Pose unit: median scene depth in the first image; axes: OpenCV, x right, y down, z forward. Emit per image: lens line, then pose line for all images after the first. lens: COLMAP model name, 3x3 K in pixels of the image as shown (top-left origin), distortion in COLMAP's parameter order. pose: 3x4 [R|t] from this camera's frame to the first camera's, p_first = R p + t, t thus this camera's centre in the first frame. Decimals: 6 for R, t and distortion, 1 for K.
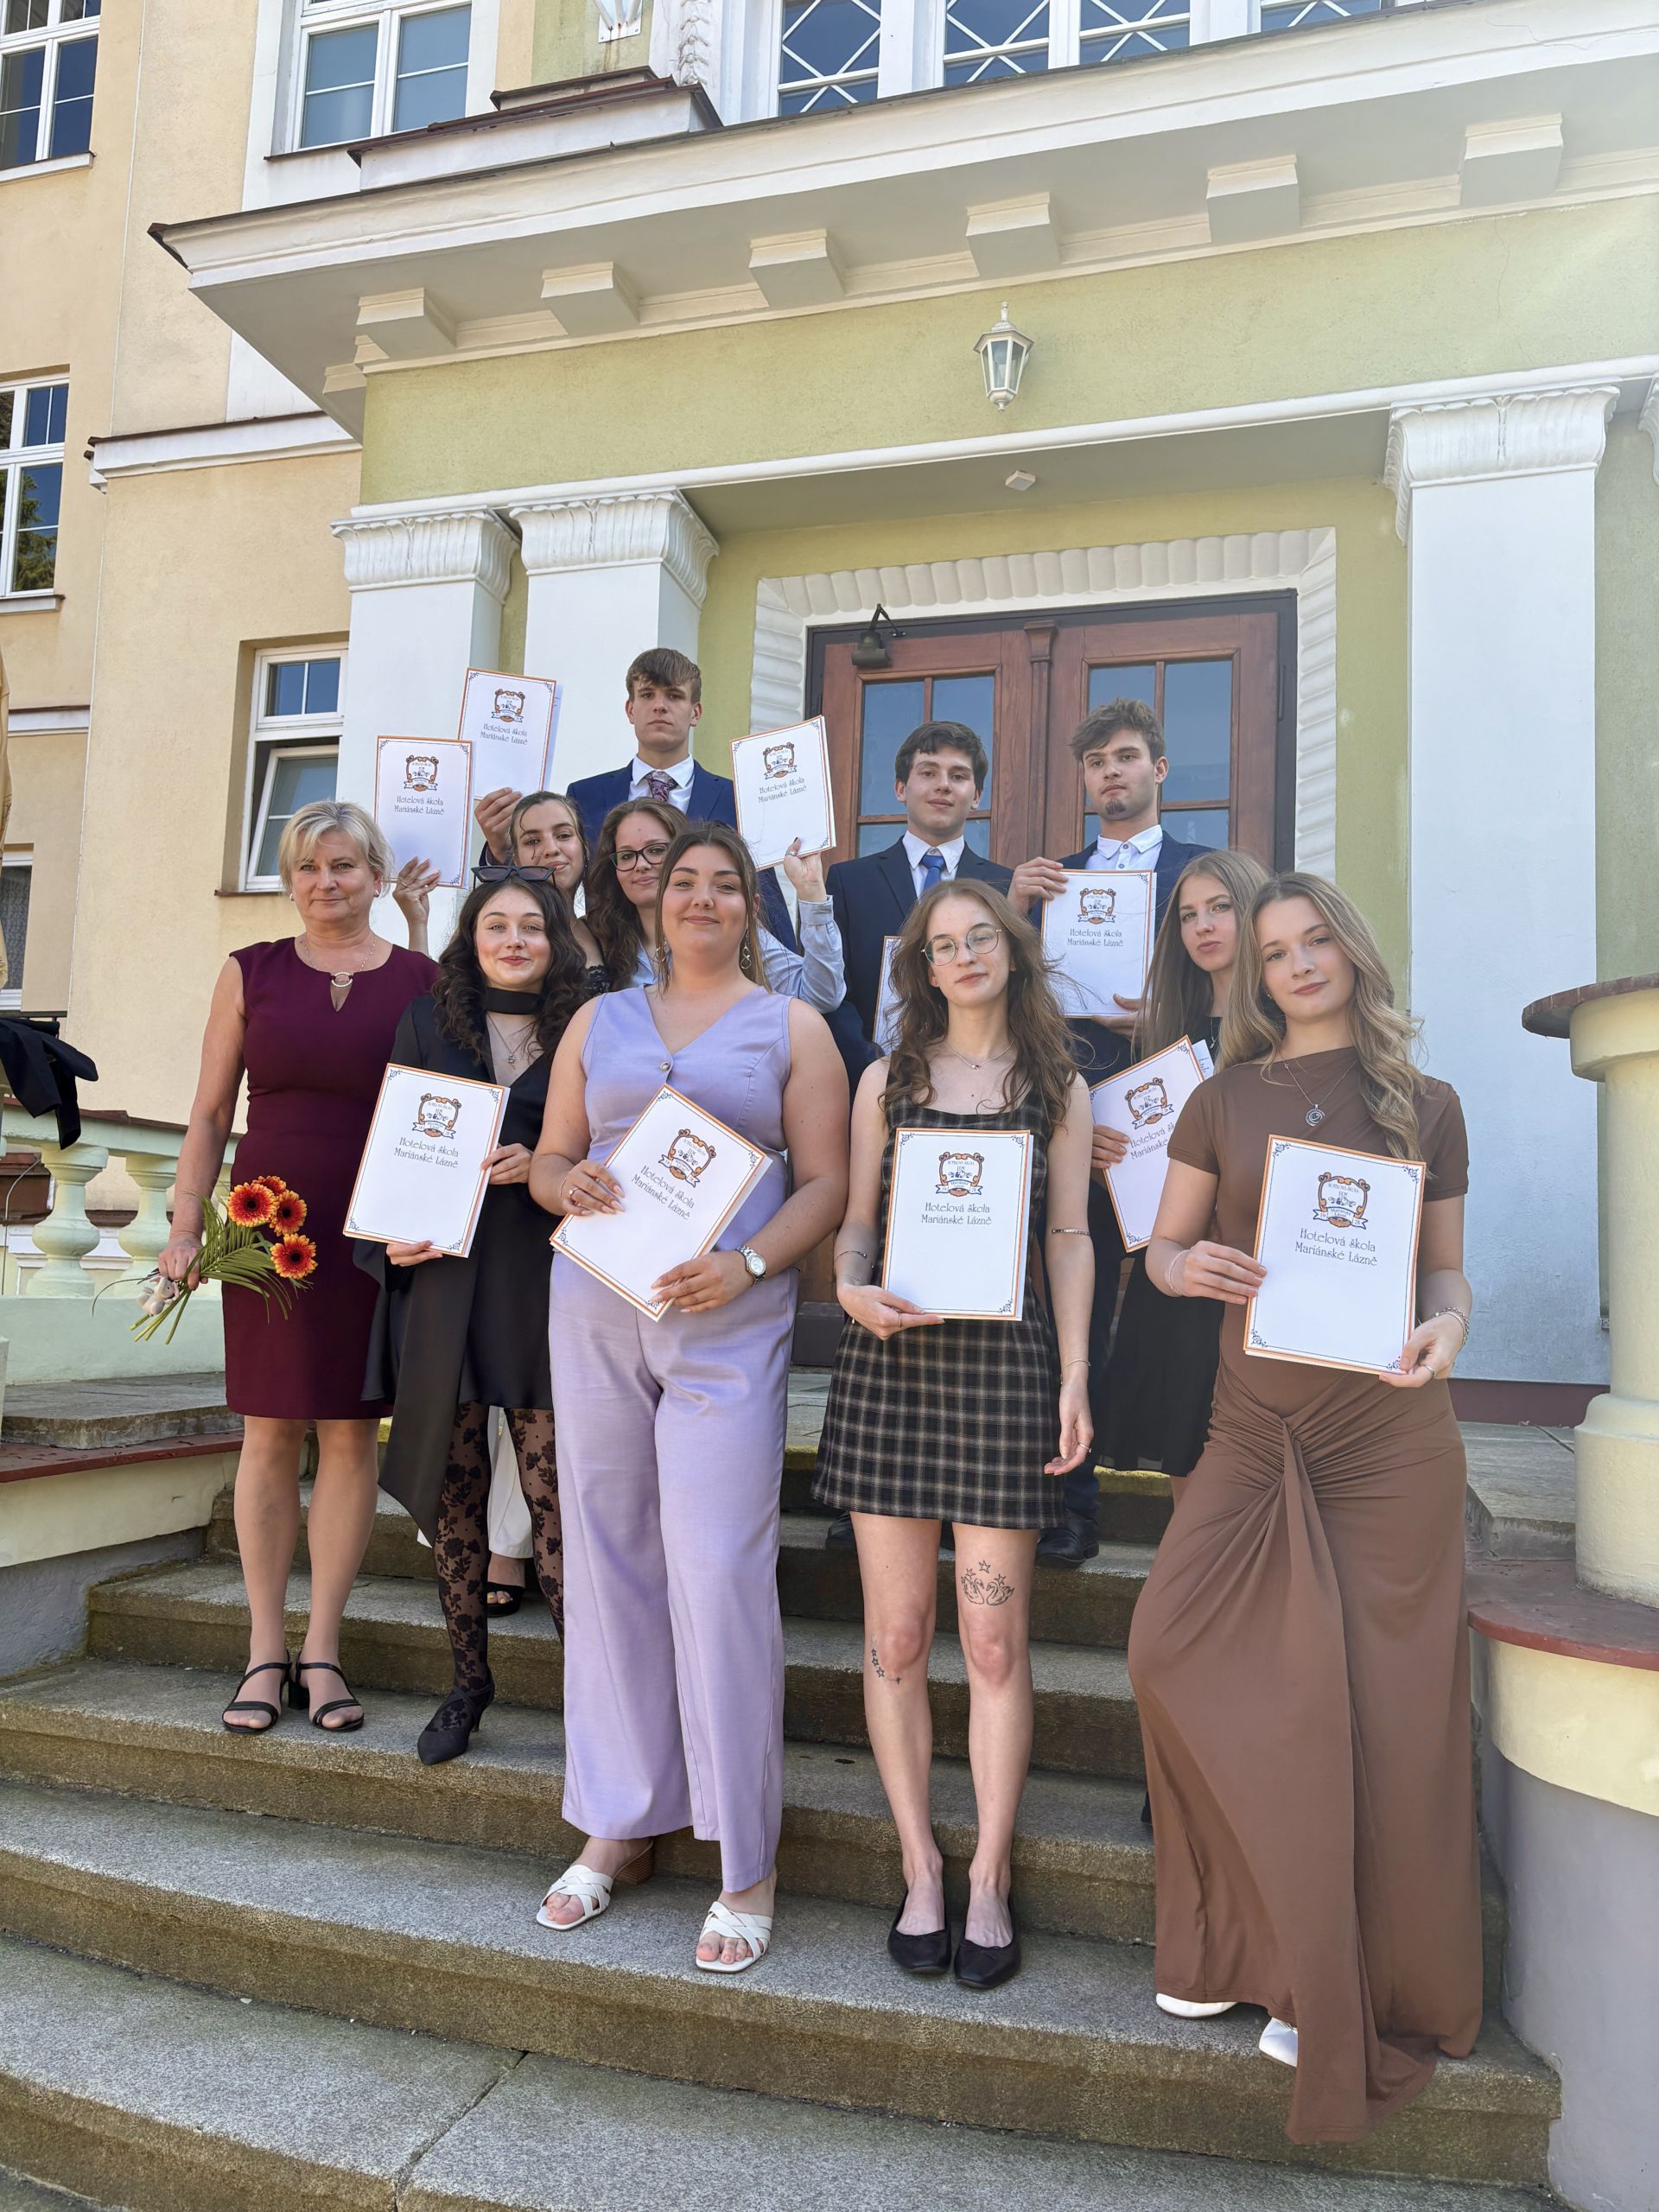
lens RADIAL K [[1660.3, 0, 829.5], [0, 1660.3, 1106.0], [0, 0, 1]] dist [0.063657, -0.074776]
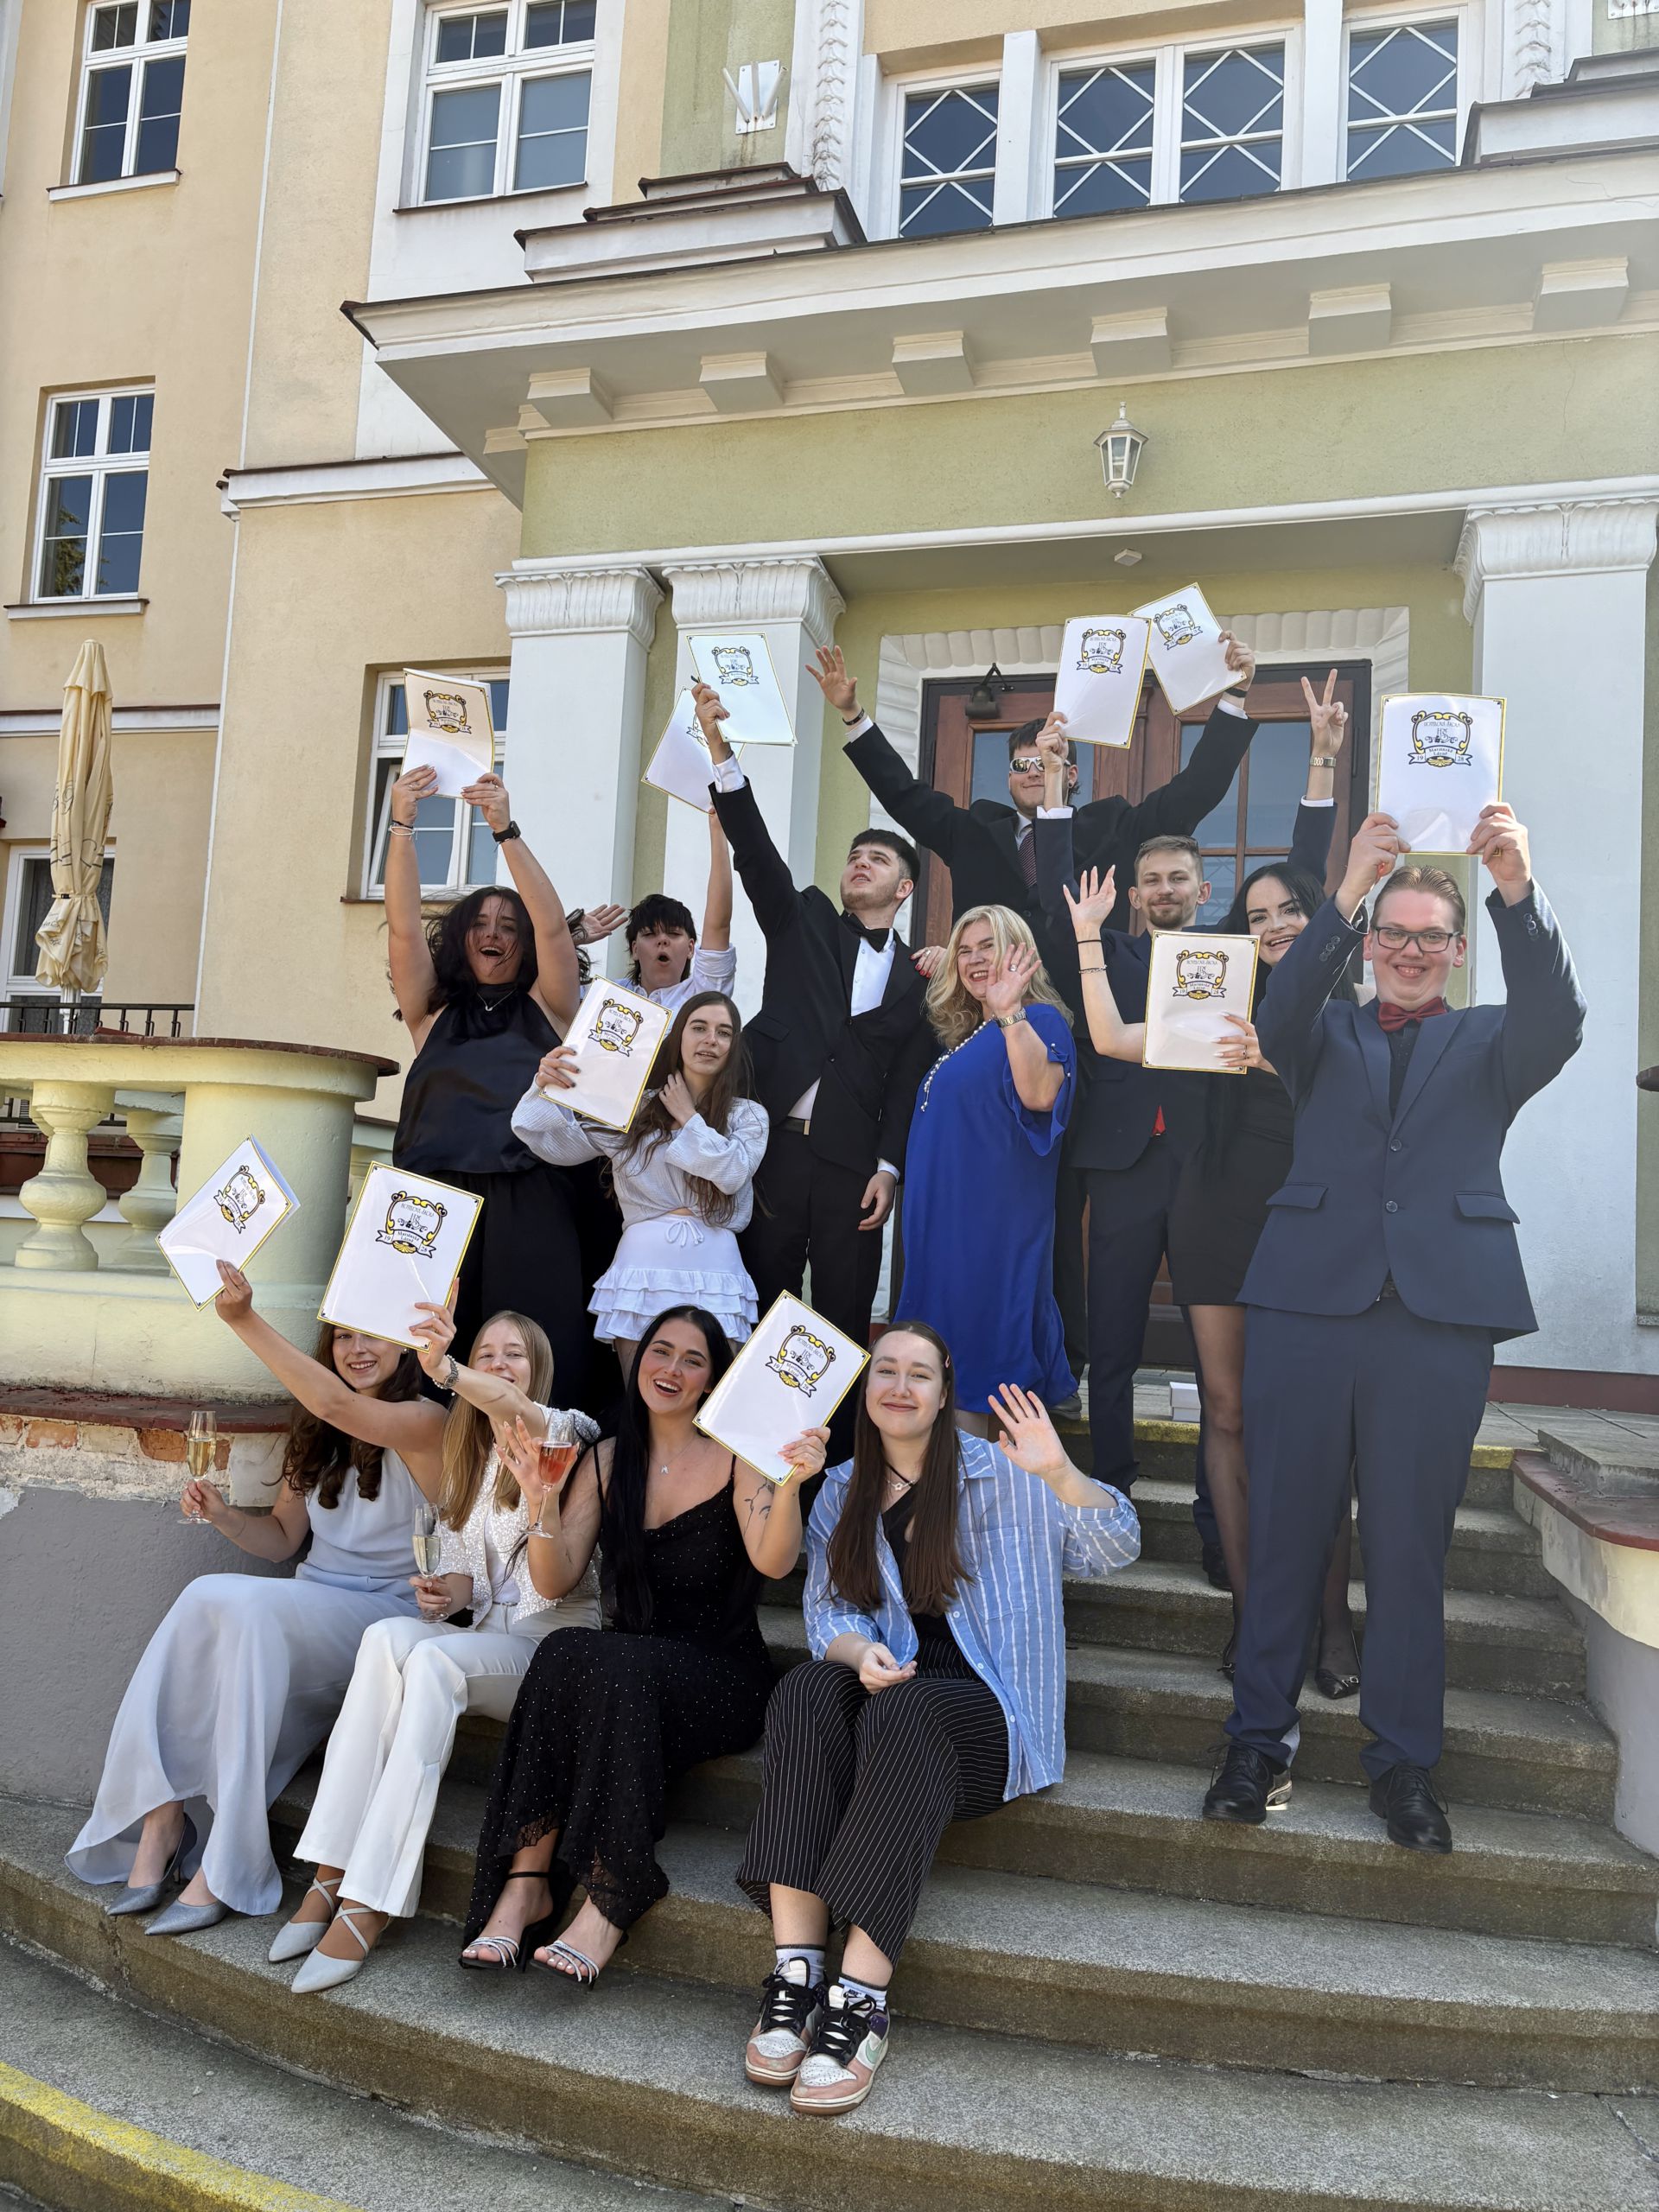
lens RADIAL K [[1649.6, 0, 834.8], [0, 1649.6, 1117.0], [0, 0, 1]] dist [0.051152, -0.056119]
pose [[0.999702, 0.020928, 0.012593, -0.083283], [-0.021084, 0.999701, 0.012346, -0.009658], [-0.012331, -0.012608, 0.999844, -0.104126]]
